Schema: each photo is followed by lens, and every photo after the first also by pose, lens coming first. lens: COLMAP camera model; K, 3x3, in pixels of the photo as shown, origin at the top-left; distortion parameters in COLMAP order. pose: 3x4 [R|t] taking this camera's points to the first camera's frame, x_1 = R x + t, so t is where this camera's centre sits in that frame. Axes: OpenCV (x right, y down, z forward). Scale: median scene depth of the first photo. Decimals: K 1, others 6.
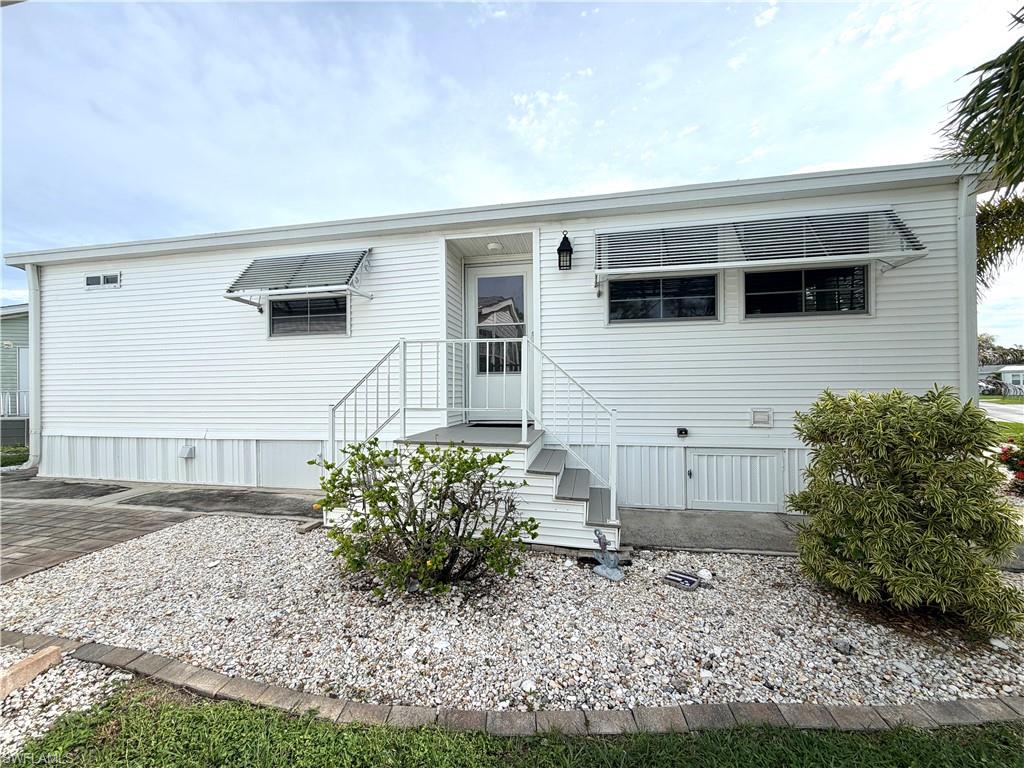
lens RADIAL K [[406.2, 0, 512.2], [0, 406.2, 387.3], [0, 0, 1]] dist [-0.000206, -0.000060]
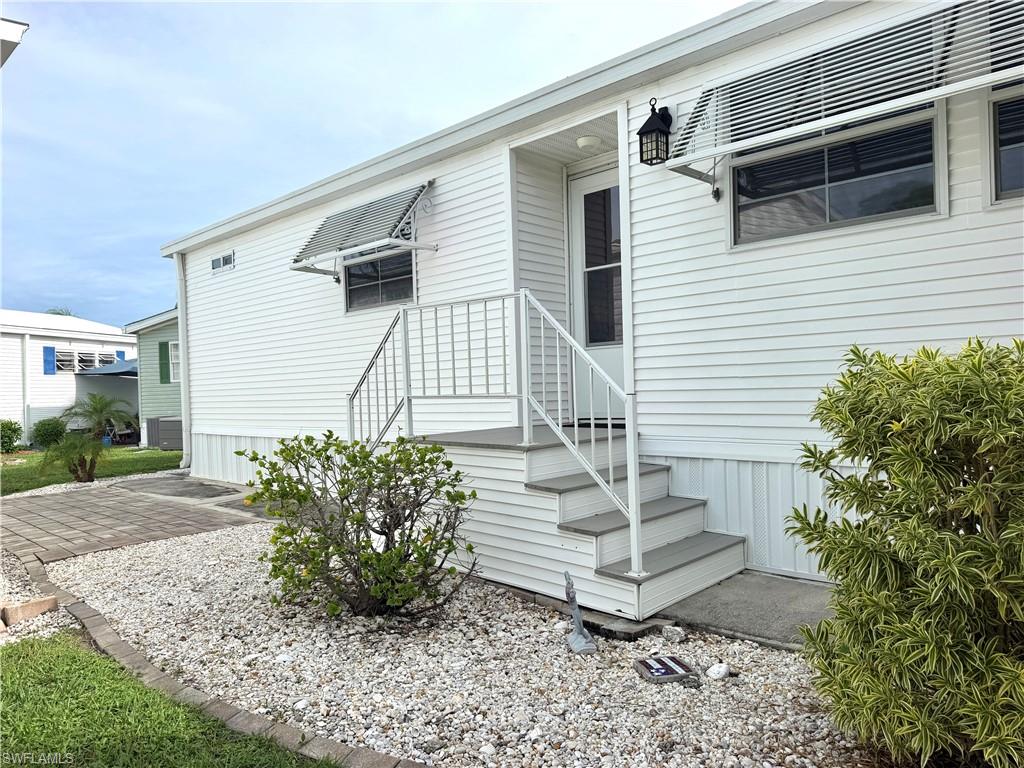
lens RADIAL K [[720.3, 0, 510.9], [0, 720.3, 389.9], [0, 0, 1]] dist [0.022808, -0.020669]
pose [[0.841241, -0.015794, -0.540430, 0.535714], [0.026597, 0.999572, 0.012188, 0.024099], [0.540006, -0.024627, 0.841301, -0.017529]]
